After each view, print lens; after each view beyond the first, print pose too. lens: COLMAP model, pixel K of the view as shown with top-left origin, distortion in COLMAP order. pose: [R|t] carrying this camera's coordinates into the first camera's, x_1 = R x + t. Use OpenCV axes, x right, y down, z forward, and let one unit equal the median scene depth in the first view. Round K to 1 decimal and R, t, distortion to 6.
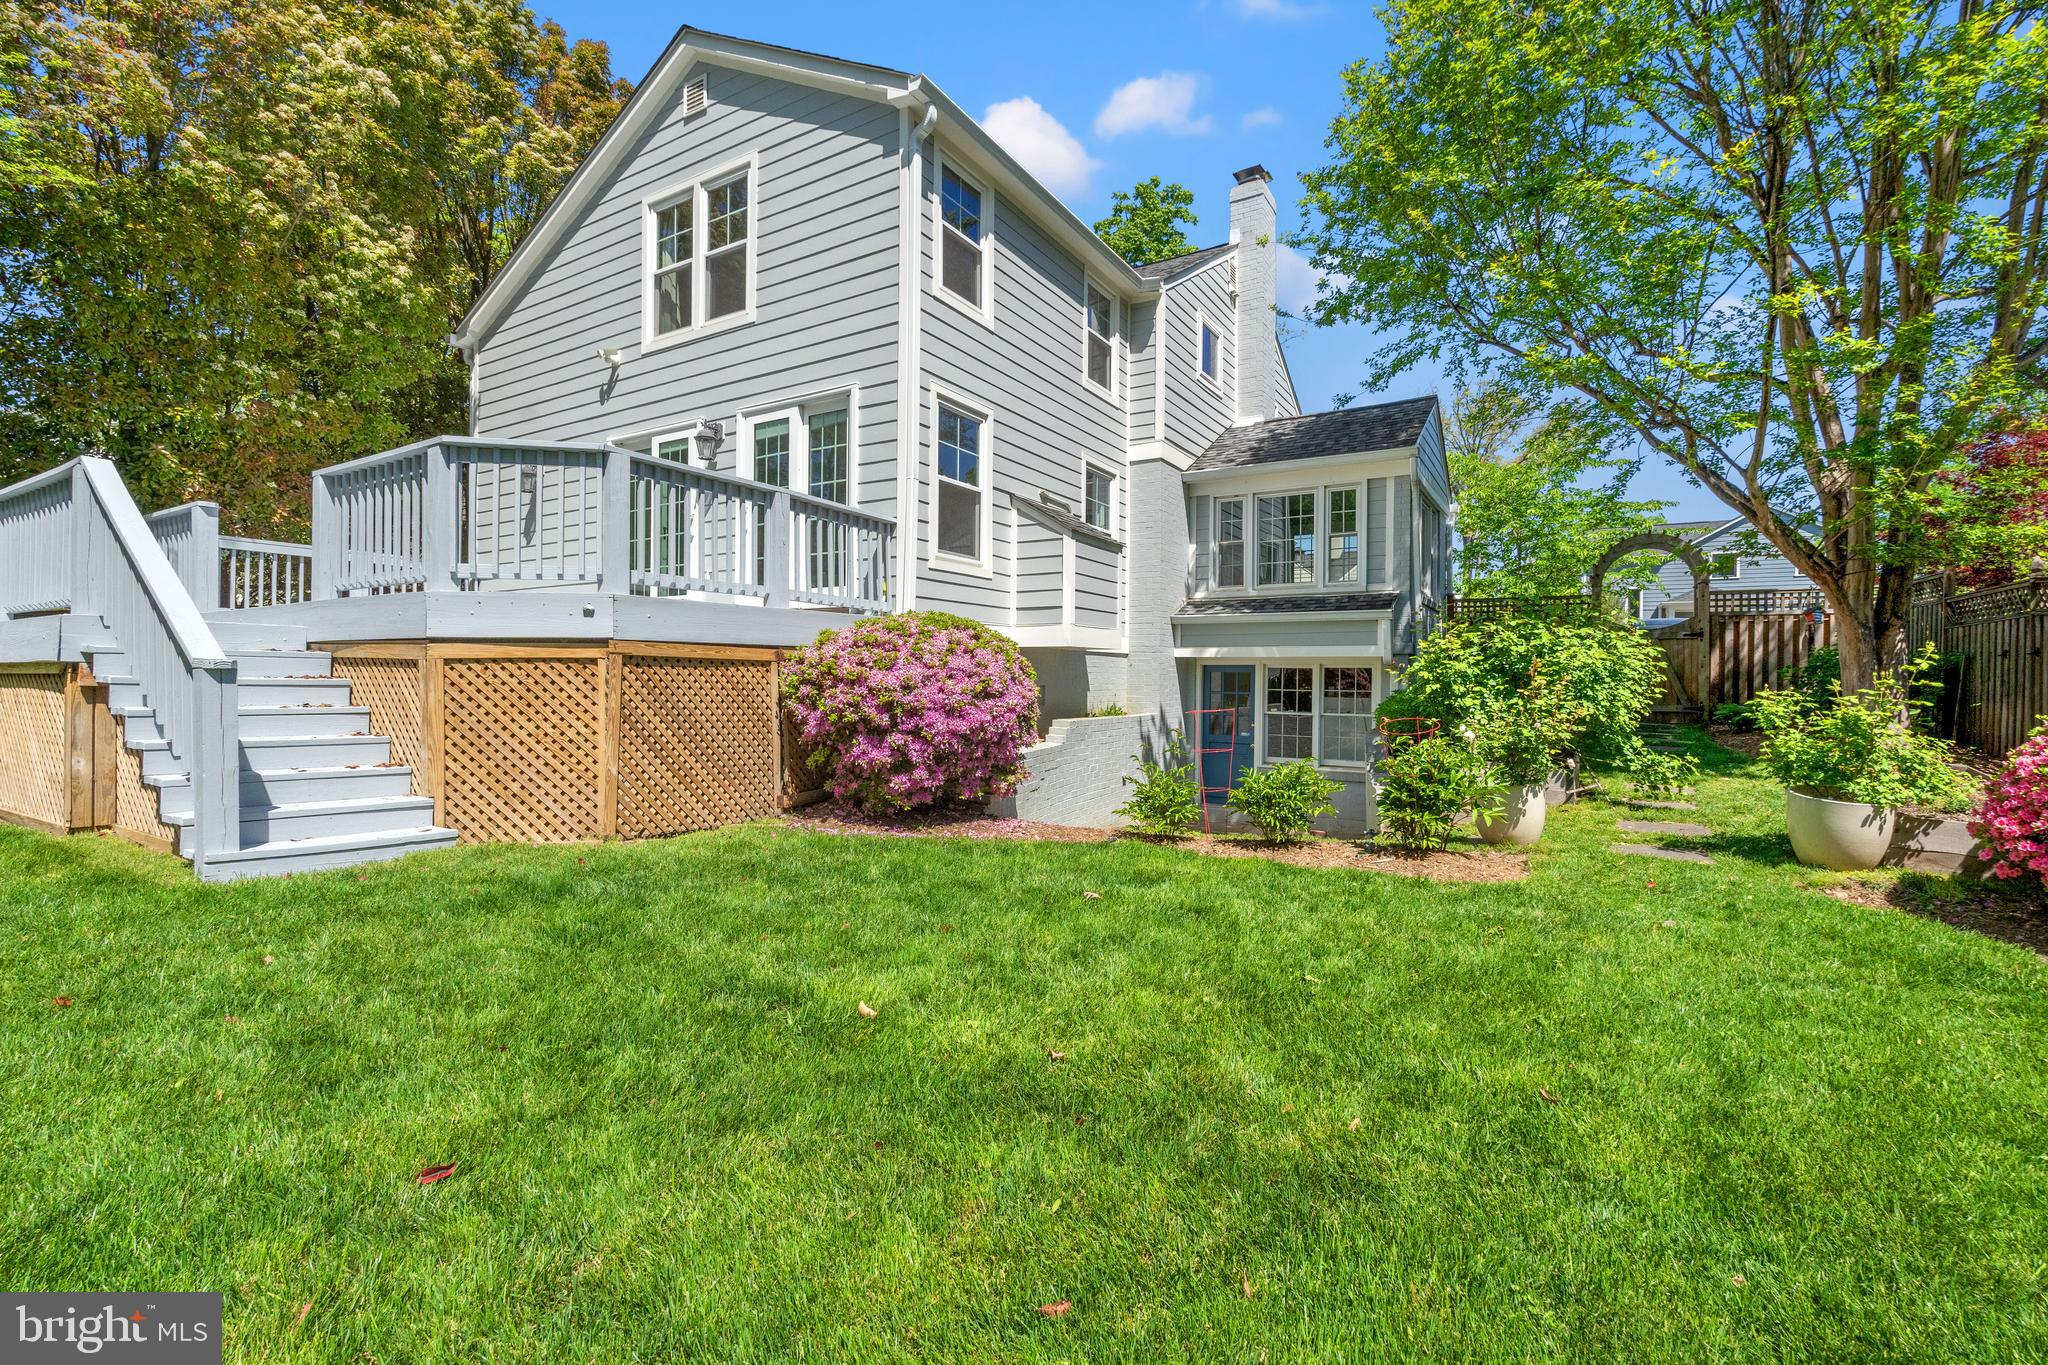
lens RADIAL K [[896.2, 0, 1022.6], [0, 896.2, 680.9], [0, 0, 1]] dist [-0.004523, 0.000342]
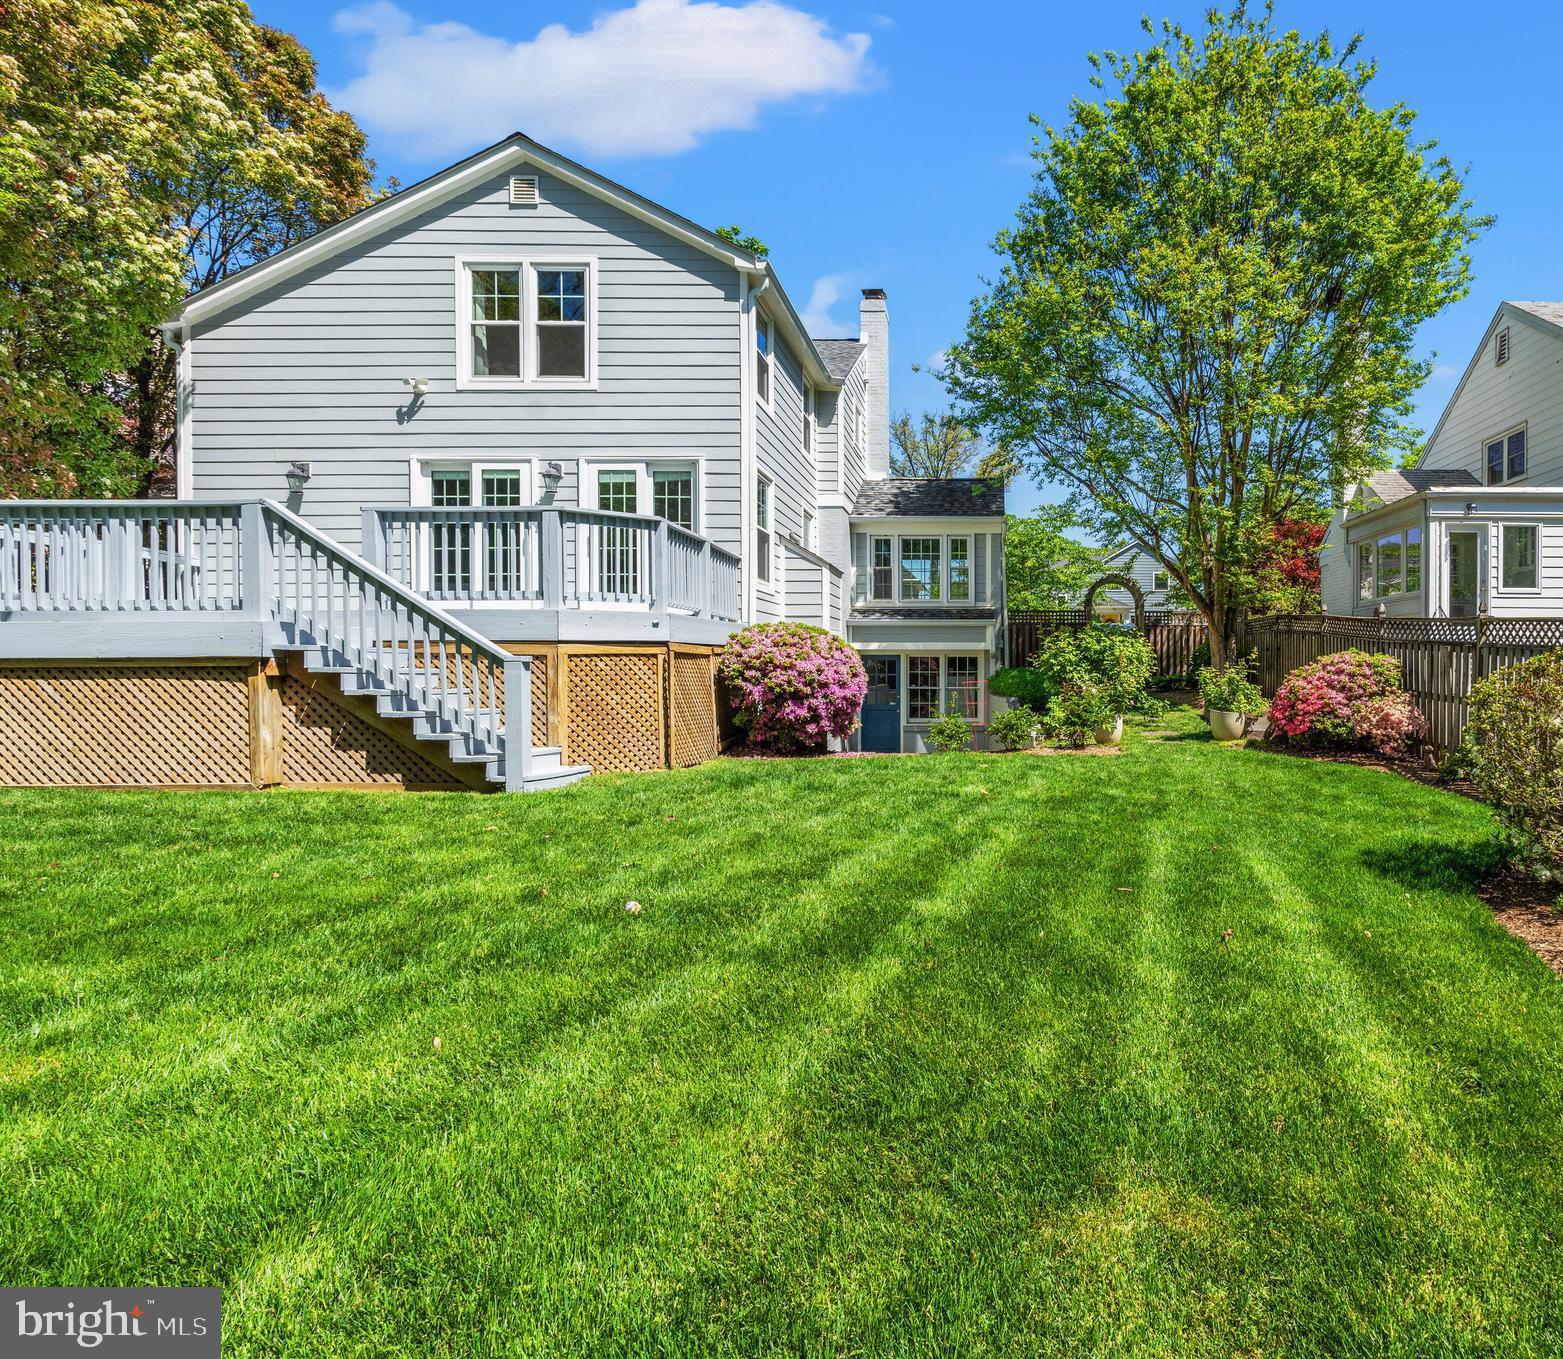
lens RADIAL K [[1517.2, 0, 782.0], [0, 1517.2, 680.4], [0, 0, 1]] dist [-0.006795, 0.000000]
pose [[0.844577, -0.013007, 0.535276, -1.296140], [0.009478, 0.999911, 0.009343, -0.001072], [-0.535350, -0.002818, 0.844626, -1.025263]]
